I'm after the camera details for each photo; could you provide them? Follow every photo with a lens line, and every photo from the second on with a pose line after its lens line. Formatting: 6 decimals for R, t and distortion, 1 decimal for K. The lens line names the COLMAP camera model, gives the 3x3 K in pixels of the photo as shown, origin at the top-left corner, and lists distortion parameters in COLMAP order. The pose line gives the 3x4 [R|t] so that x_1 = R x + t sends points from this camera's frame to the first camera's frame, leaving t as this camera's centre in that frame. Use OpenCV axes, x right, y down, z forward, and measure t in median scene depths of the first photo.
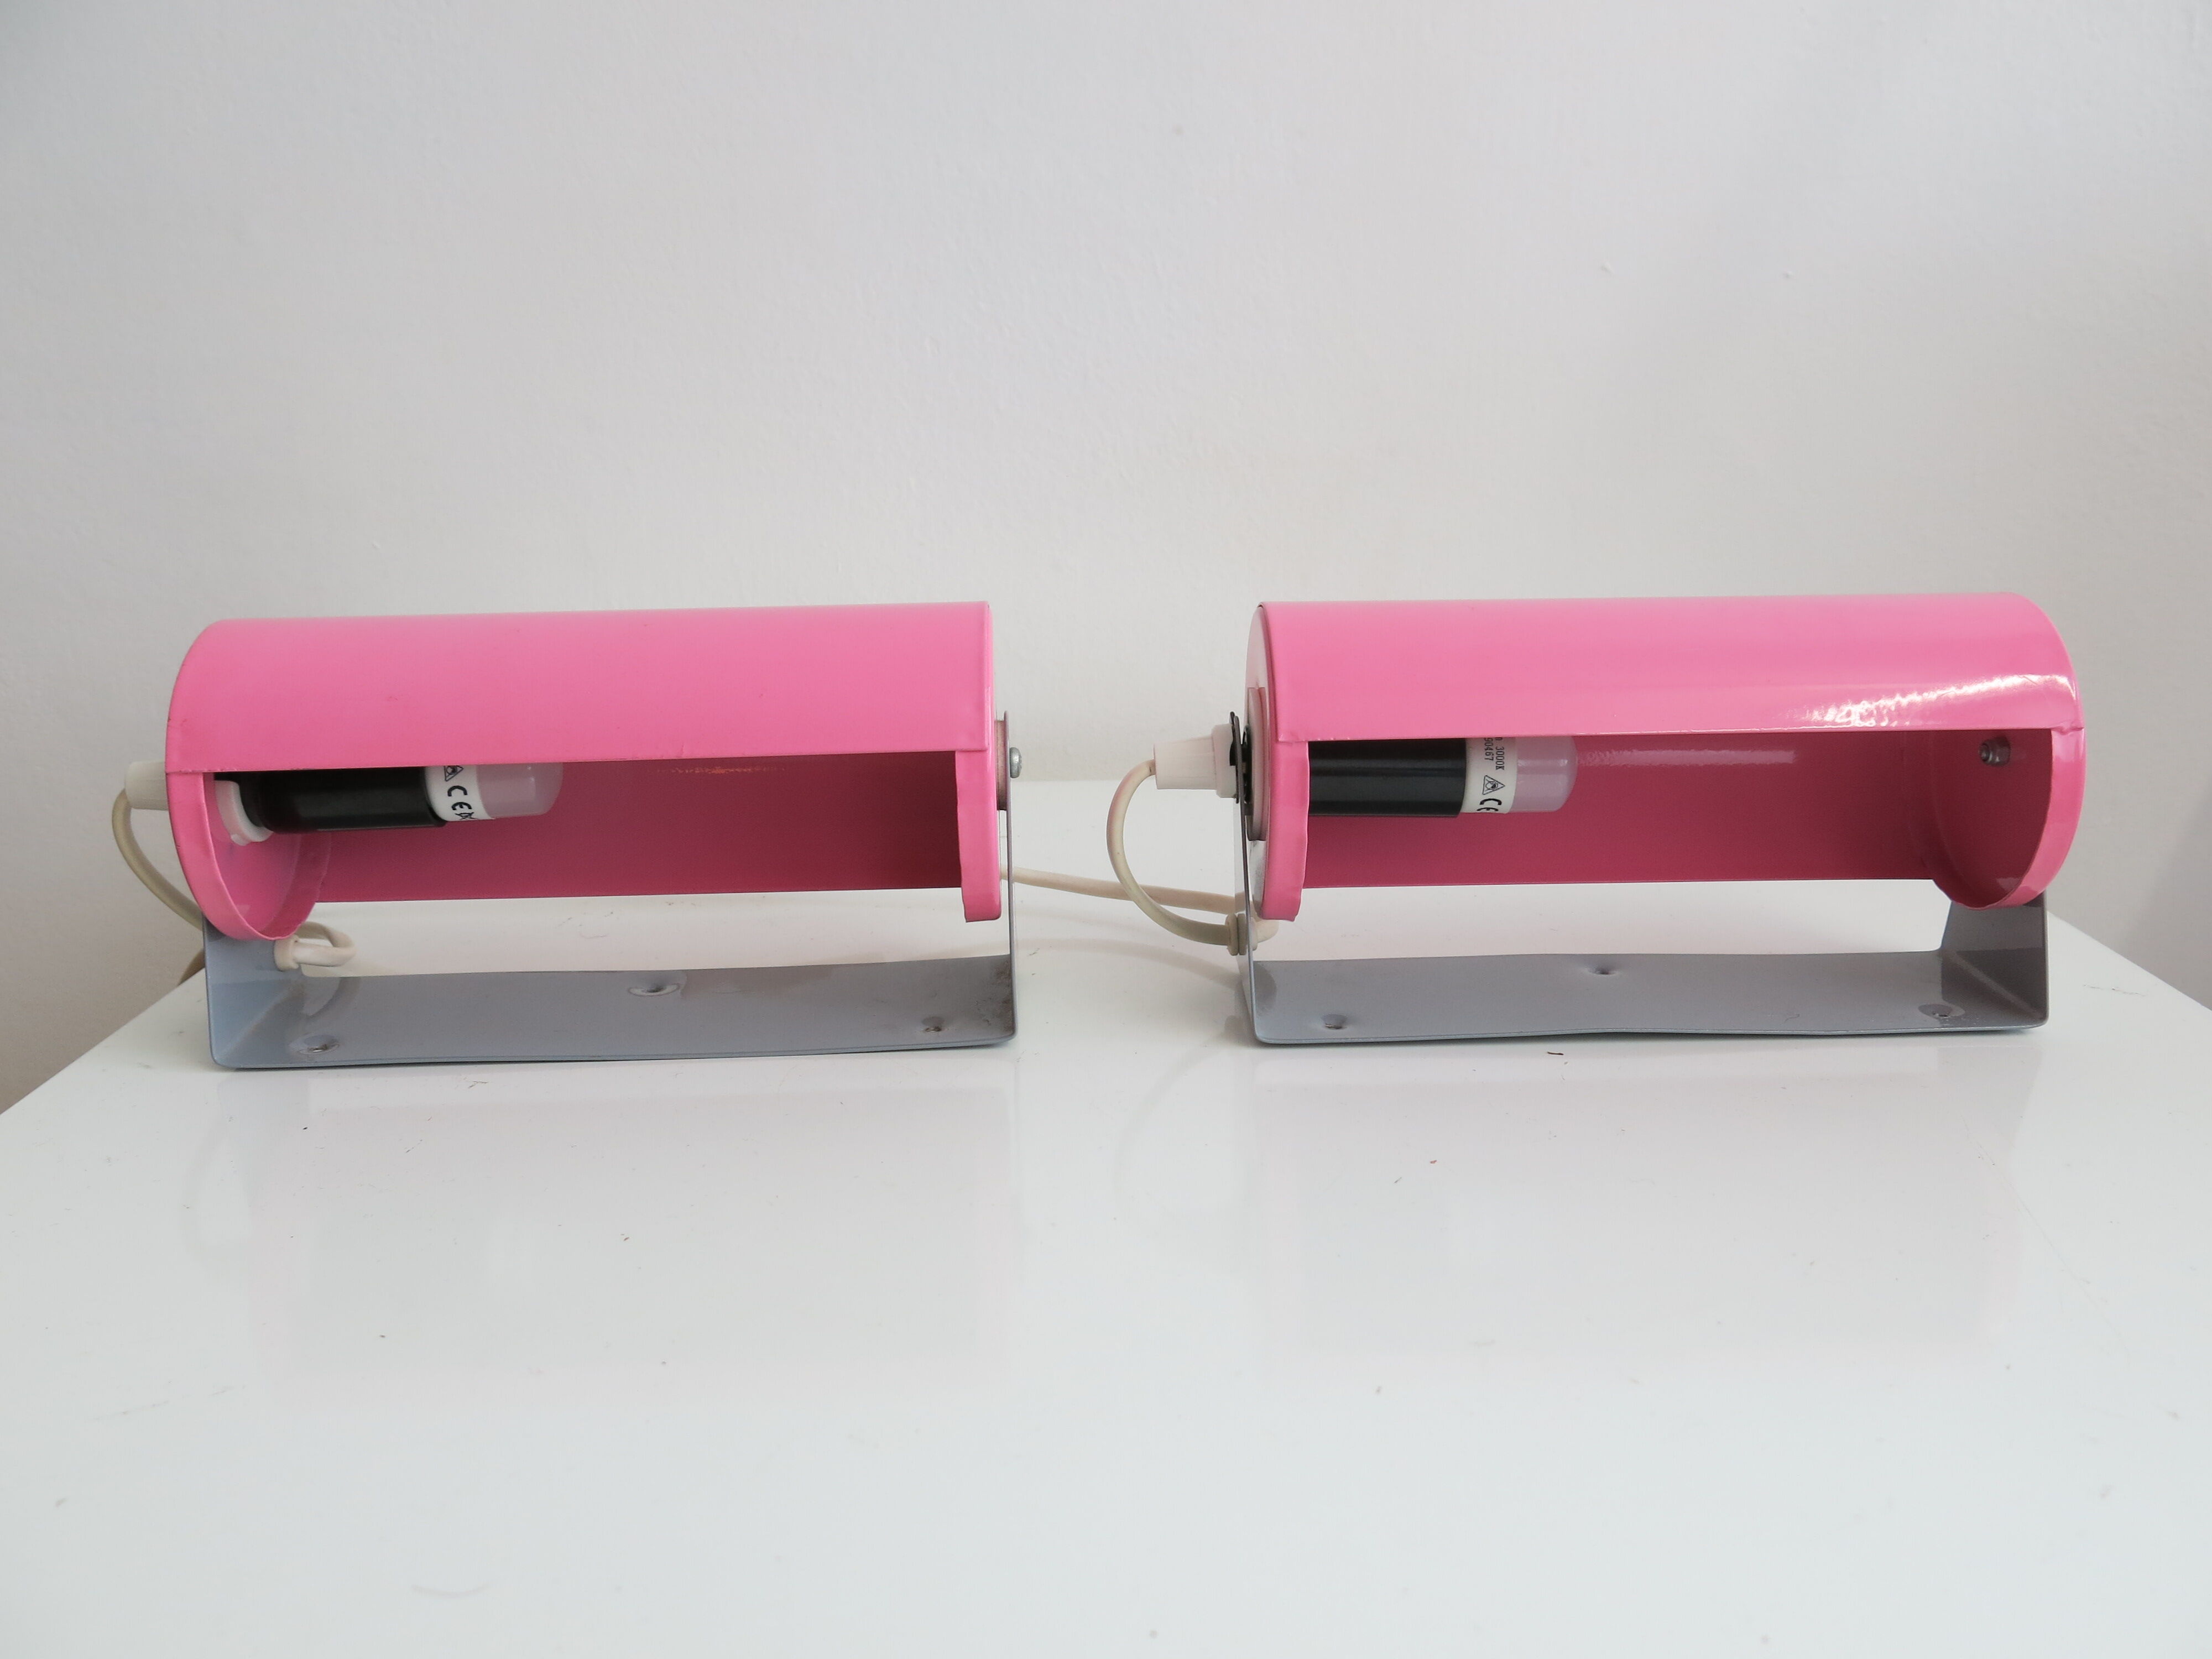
lens RADIAL K [[1799.7, 0, 1106.0], [0, 1799.7, 829.5], [0, 0, 1]] dist [-0.004862, -0.004322]
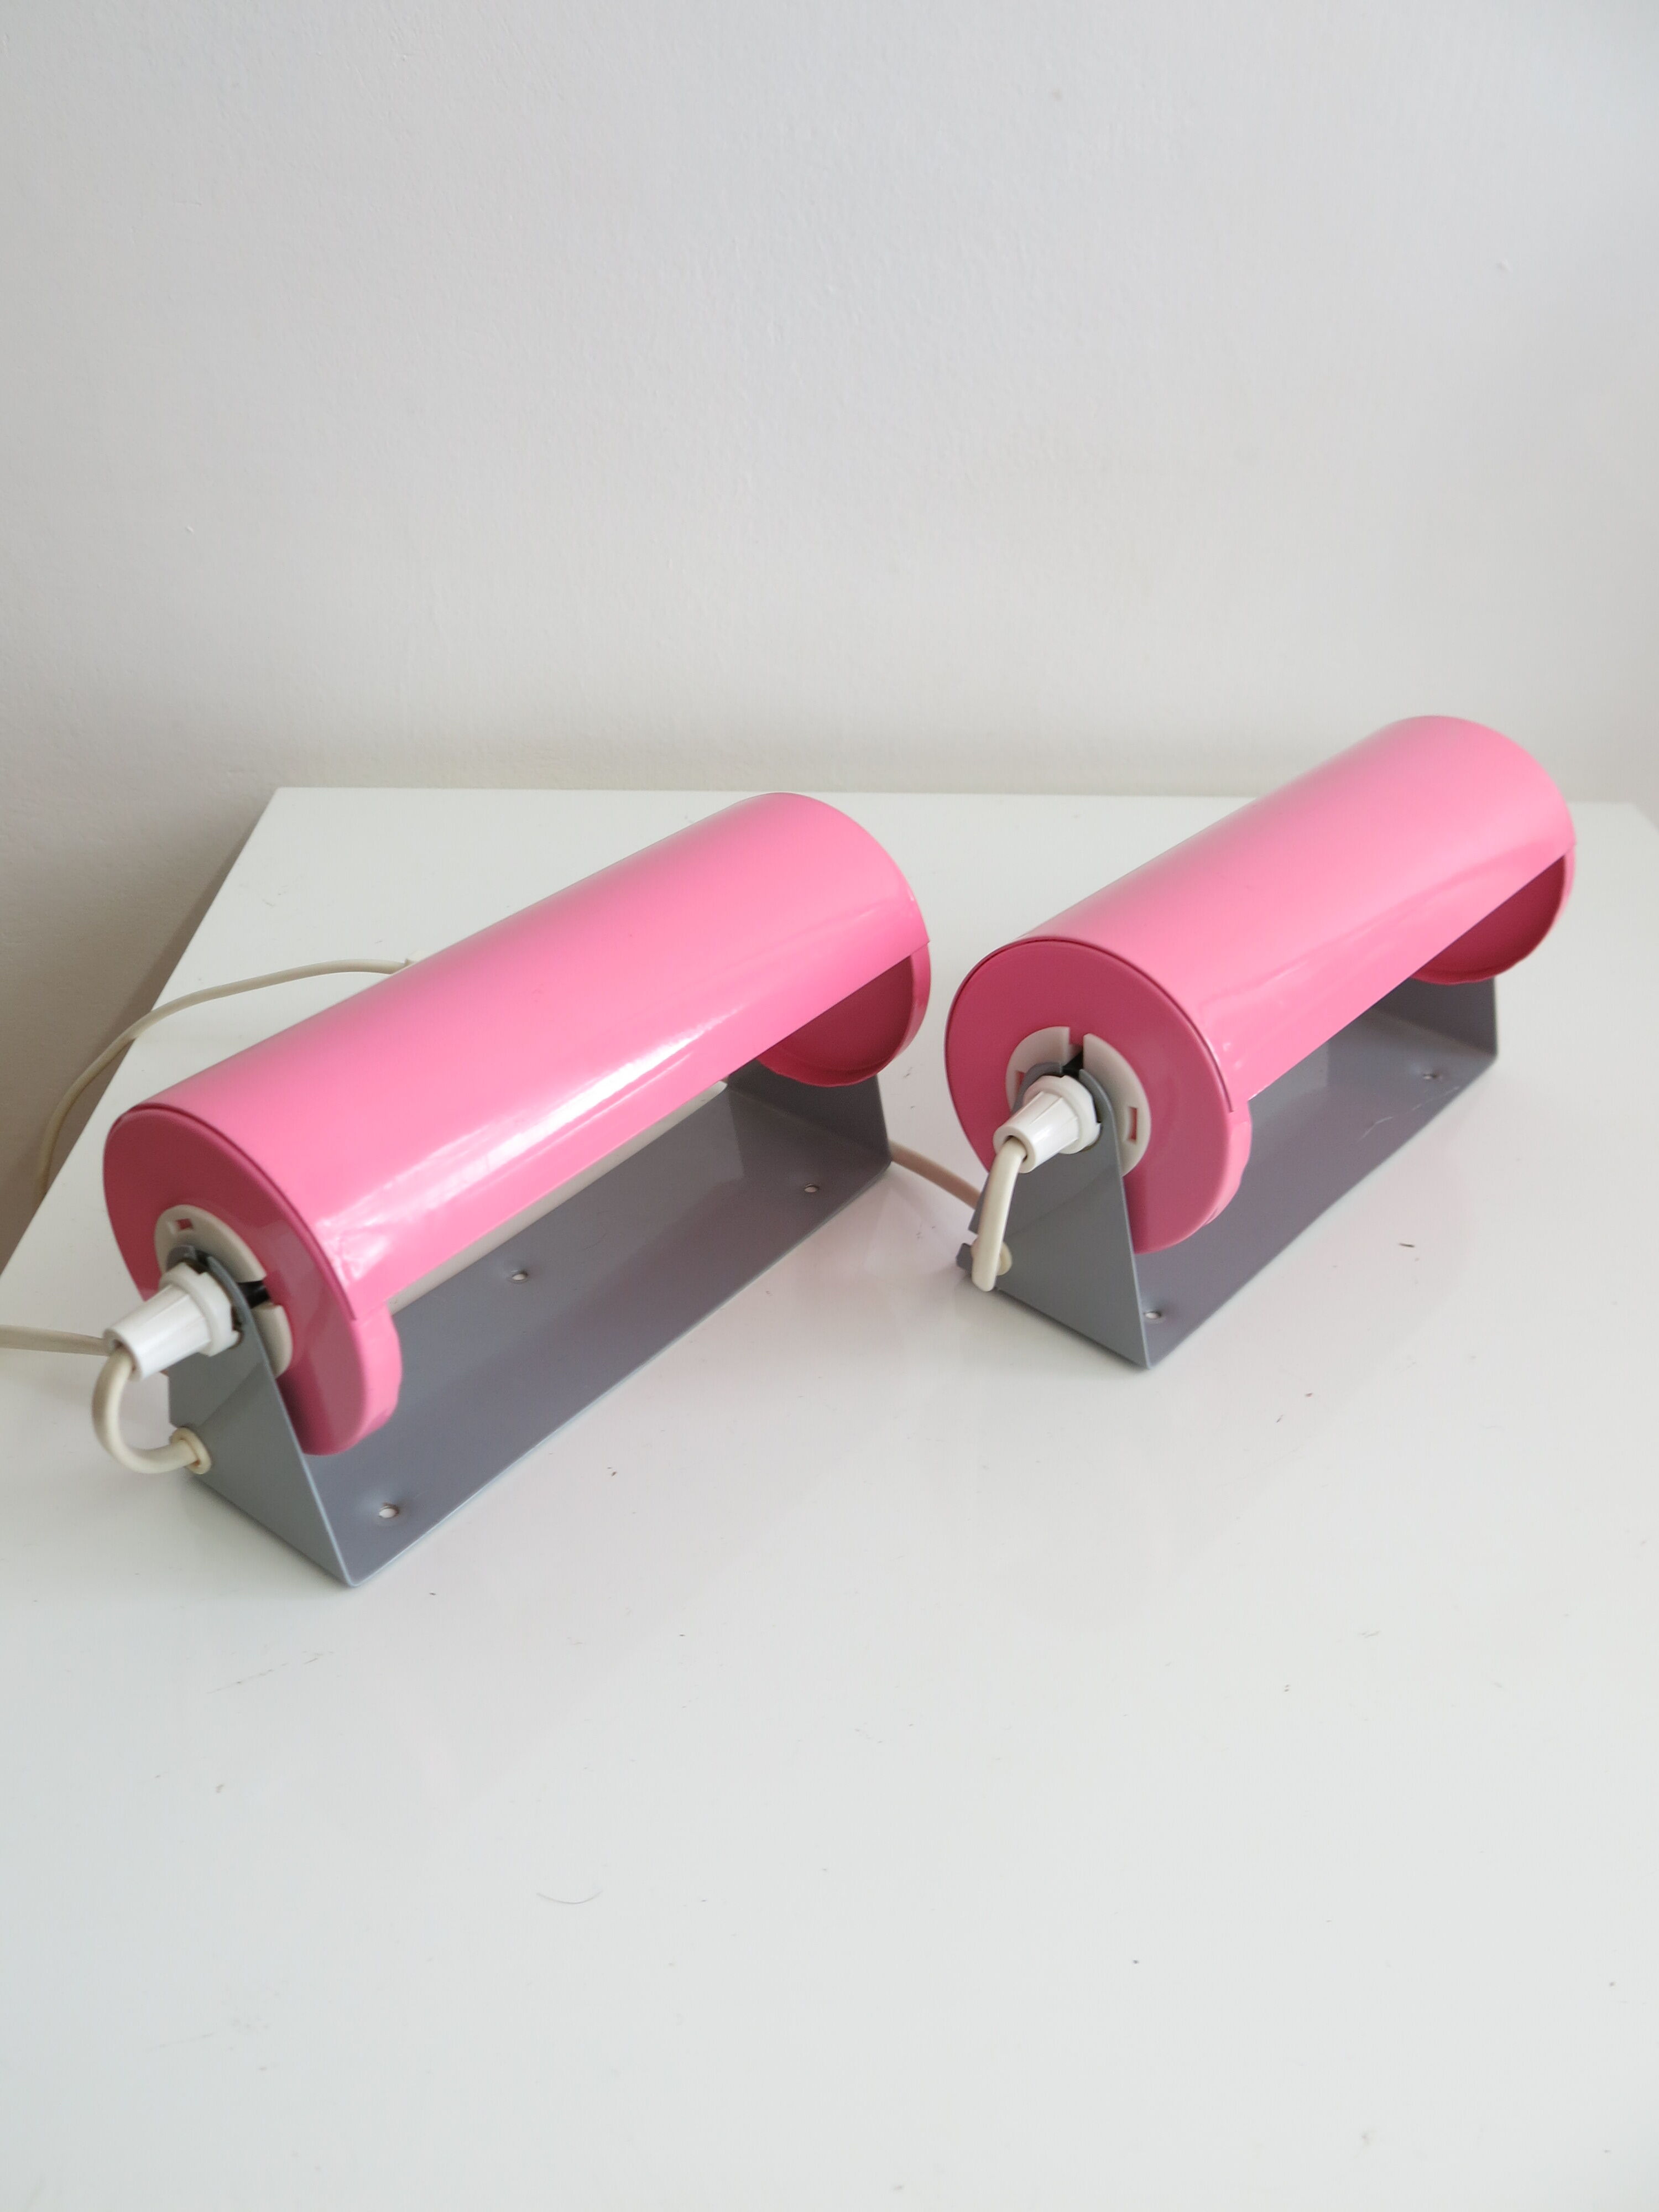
lens RADIAL K [[1799.7, 0, 829.5], [0, 1799.7, 1106.0], [0, 0, 1]] dist [-0.004862, -0.004322]
pose [[0.999541, 0.025144, 0.016906, -0.074457], [-0.029051, 0.953789, 0.299069, -0.165953], [-0.008605, -0.299423, 0.954082, -0.012270]]
